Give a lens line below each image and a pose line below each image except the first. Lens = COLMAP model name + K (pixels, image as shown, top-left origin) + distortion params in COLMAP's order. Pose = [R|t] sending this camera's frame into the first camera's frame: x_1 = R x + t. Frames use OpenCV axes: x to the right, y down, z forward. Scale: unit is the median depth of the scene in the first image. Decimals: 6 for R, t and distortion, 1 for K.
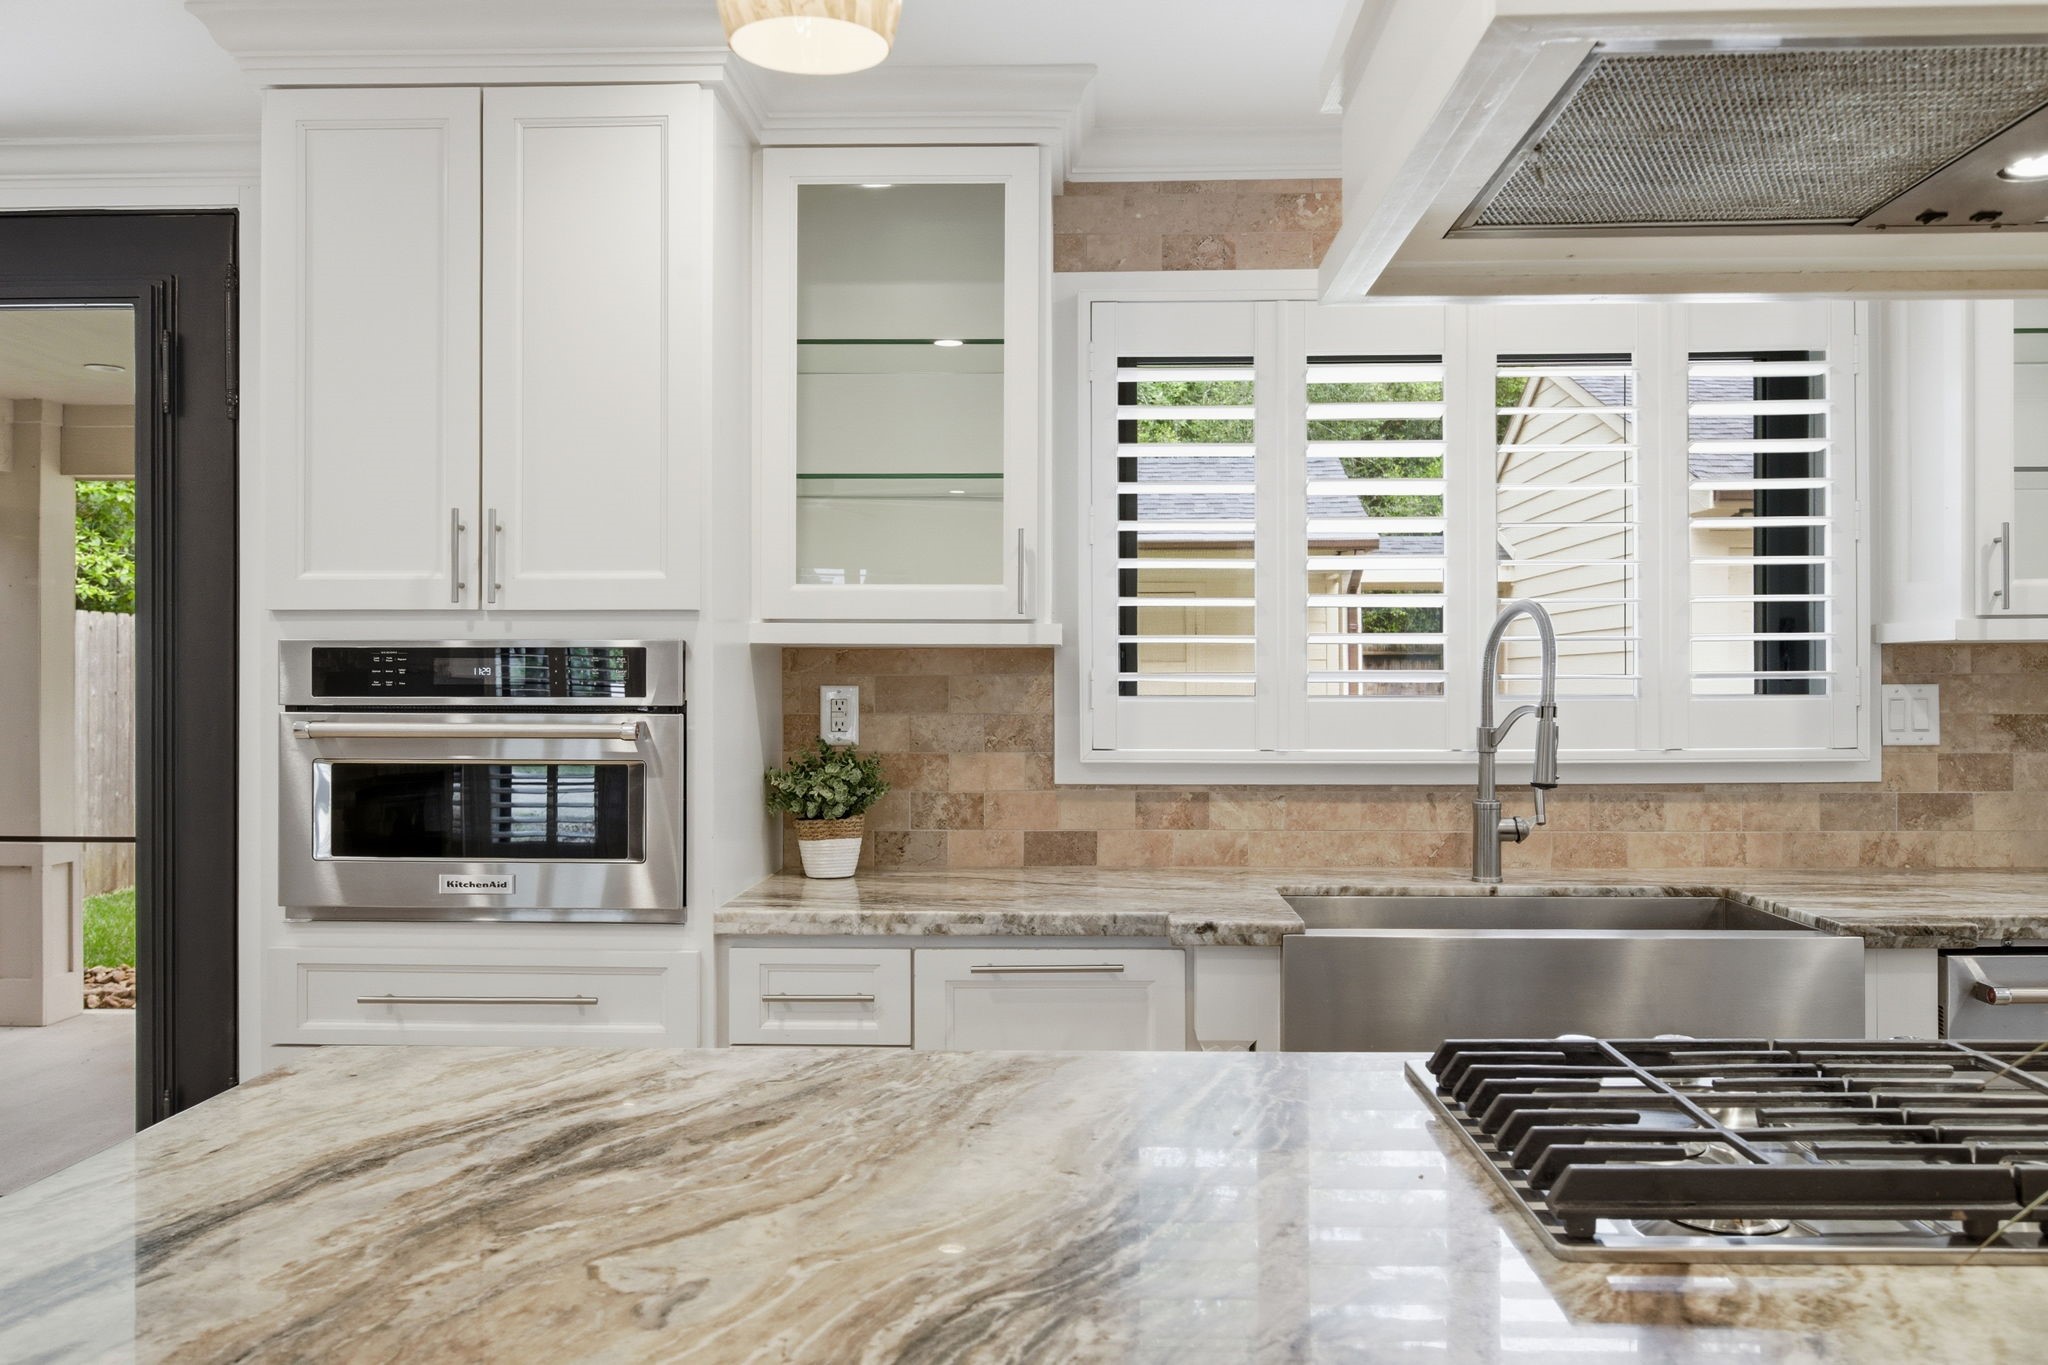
lens RADIAL K [[1625.7, 0, 1034.4], [0, 1625.7, 673.2], [0, 0, 1]] dist [-0.006902, 0.009211]
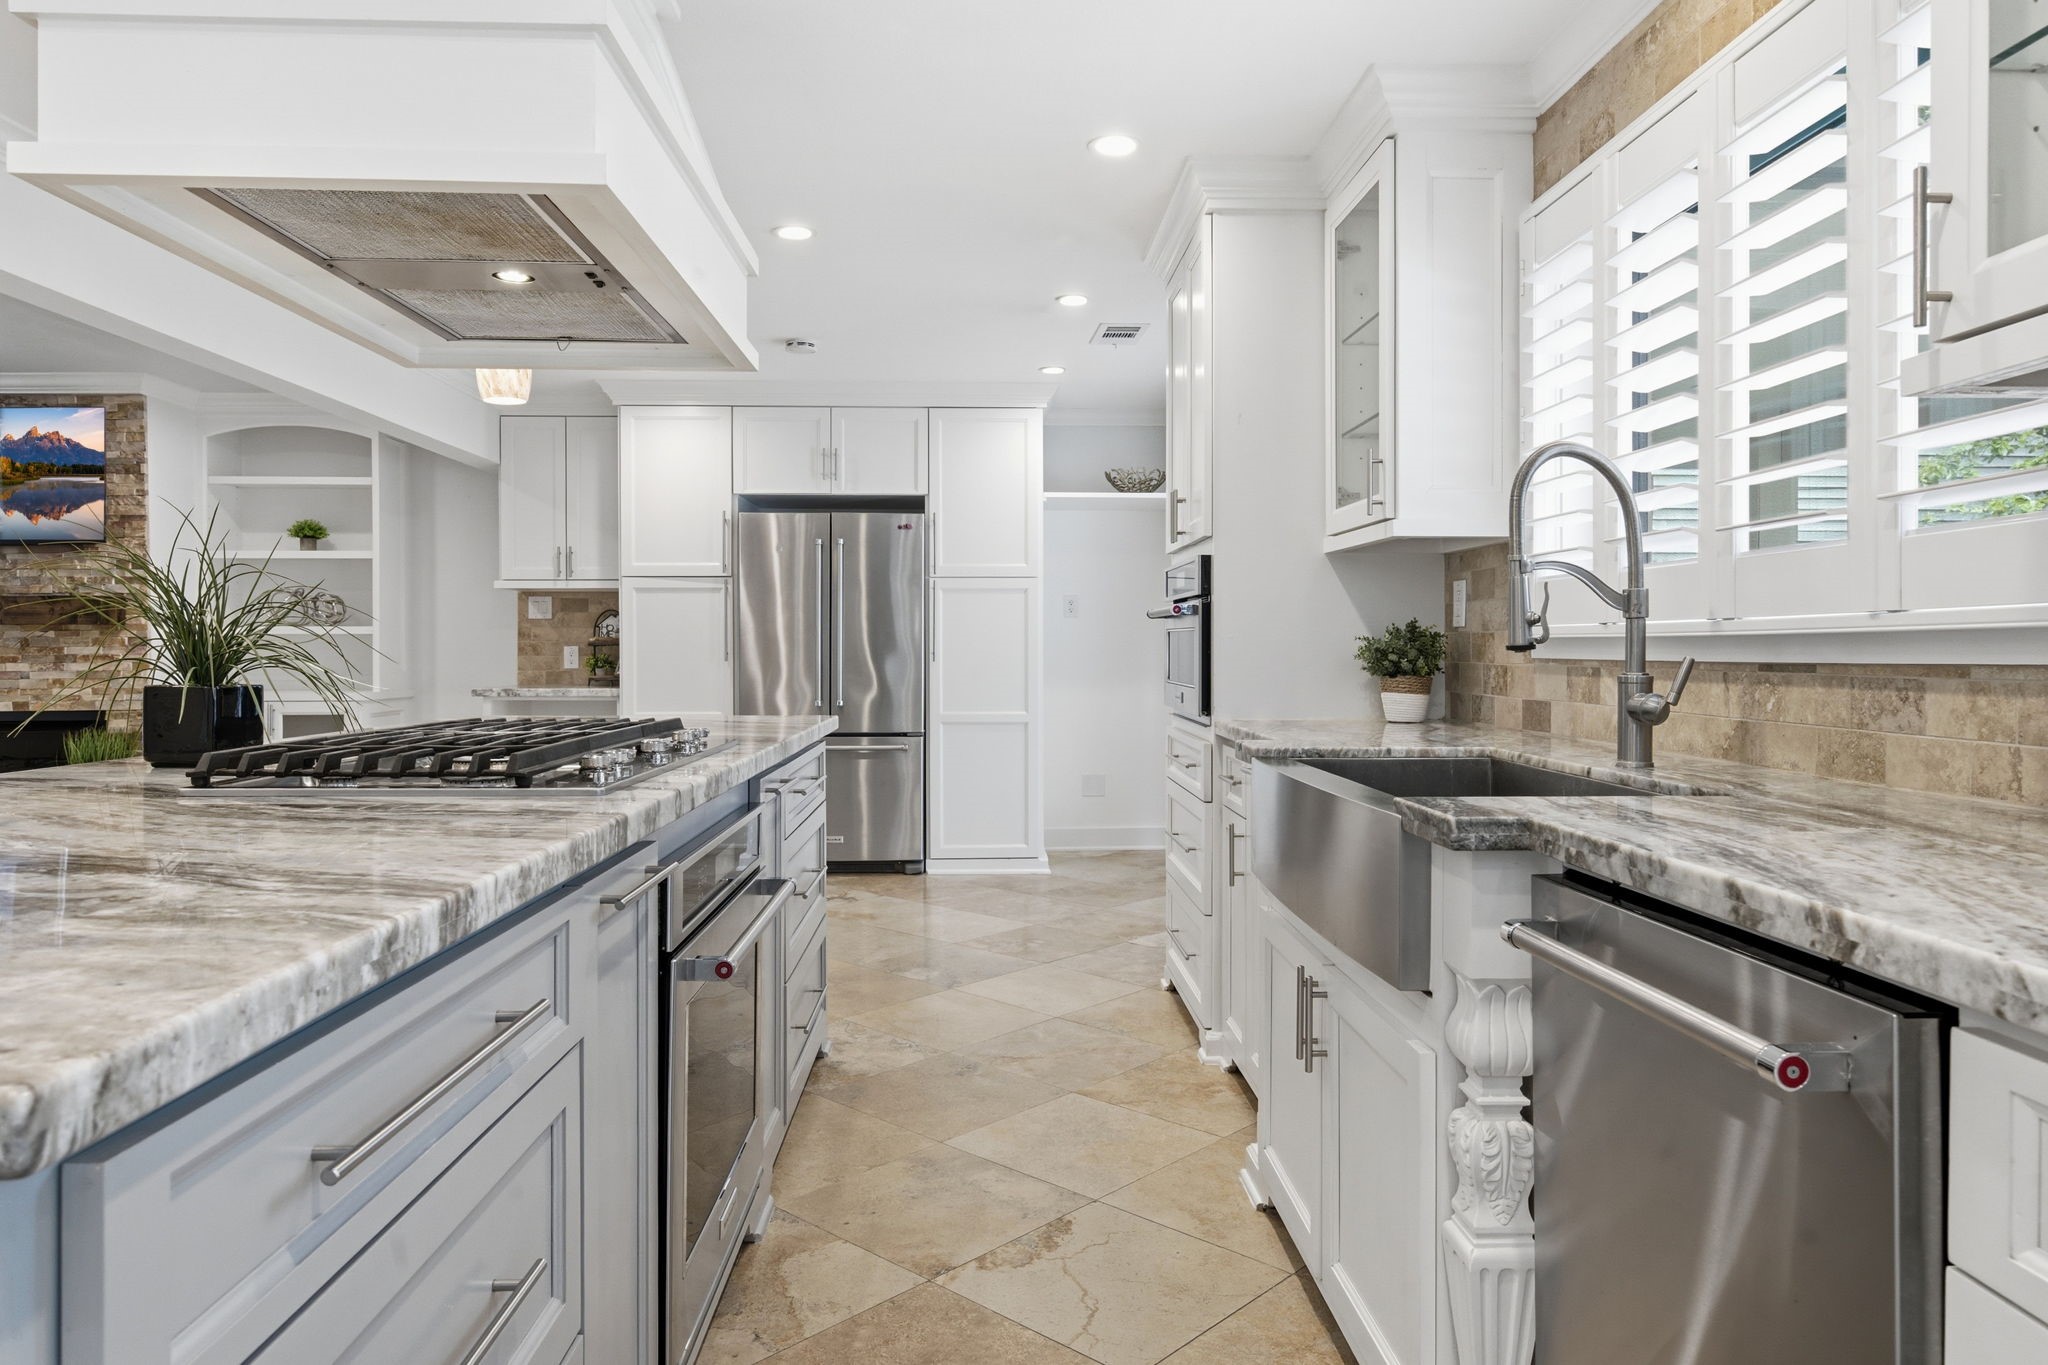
lens RADIAL K [[1290.7, 0, 1038.2], [0, 1290.7, 662.8], [0, 0, 1]] dist [-0.007536, -0.000406]
pose [[0.082072, 0.013406, -0.996536, 0.889674], [0.004640, 0.999894, 0.013834, 0.058623], [0.996616, -0.005759, 0.082001, 0.595229]]
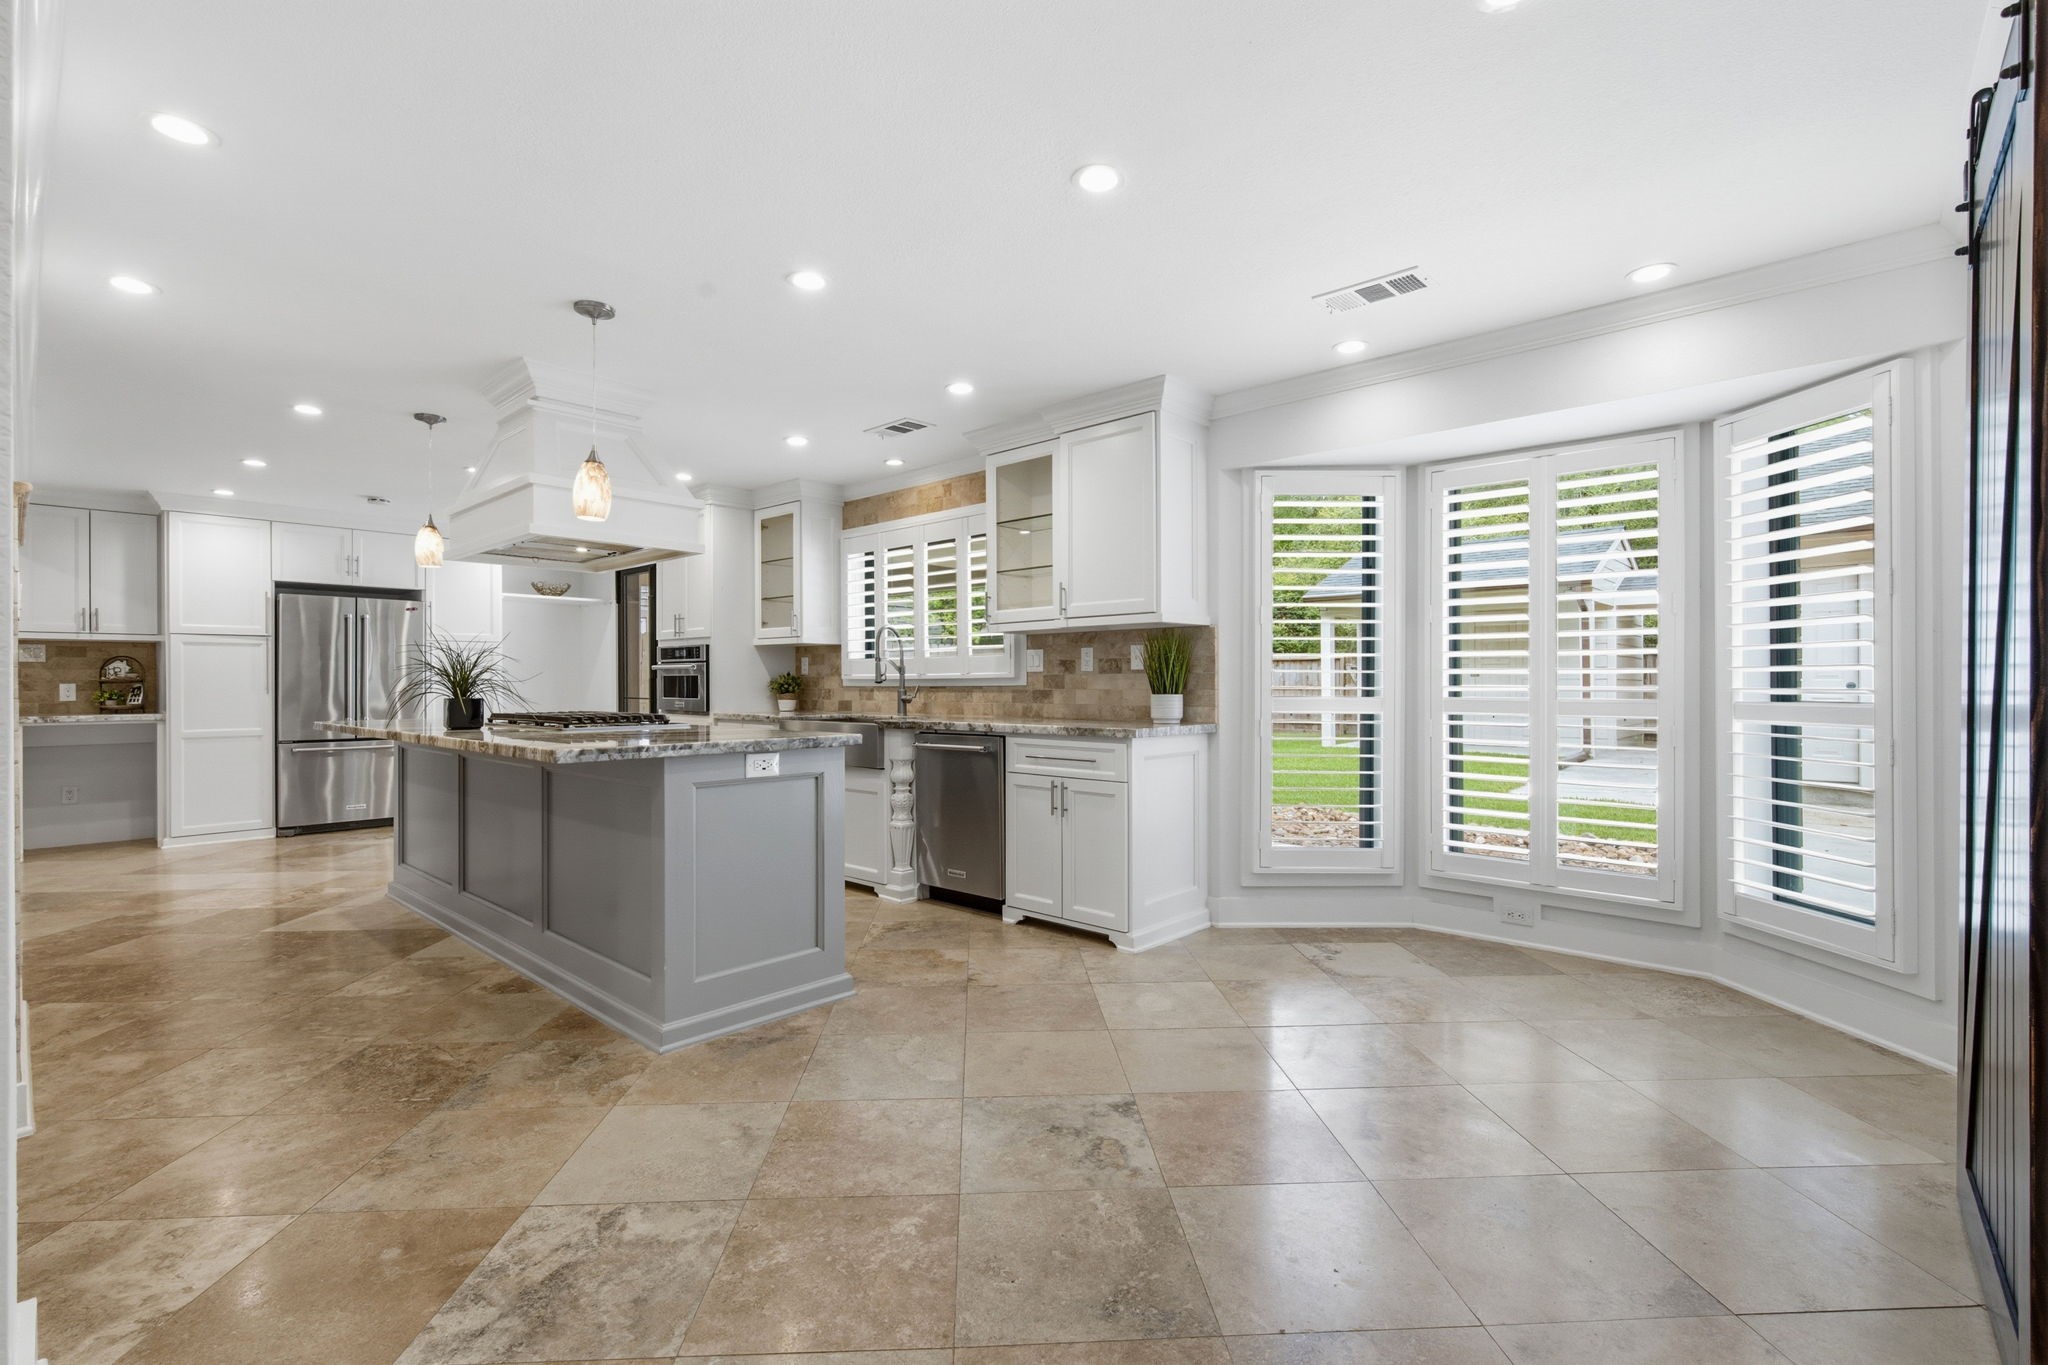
lens RADIAL K [[897.3, 0, 1024.3], [0, 897.3, 684.1], [0, 0, 1]] dist [0.003296, -0.001389]
pose [[0.766246, 0.001091, -0.642546, 1.483931], [0.004526, 0.999965, 0.007095, 0.053958], [0.642531, -0.008344, 0.766214, -0.157810]]
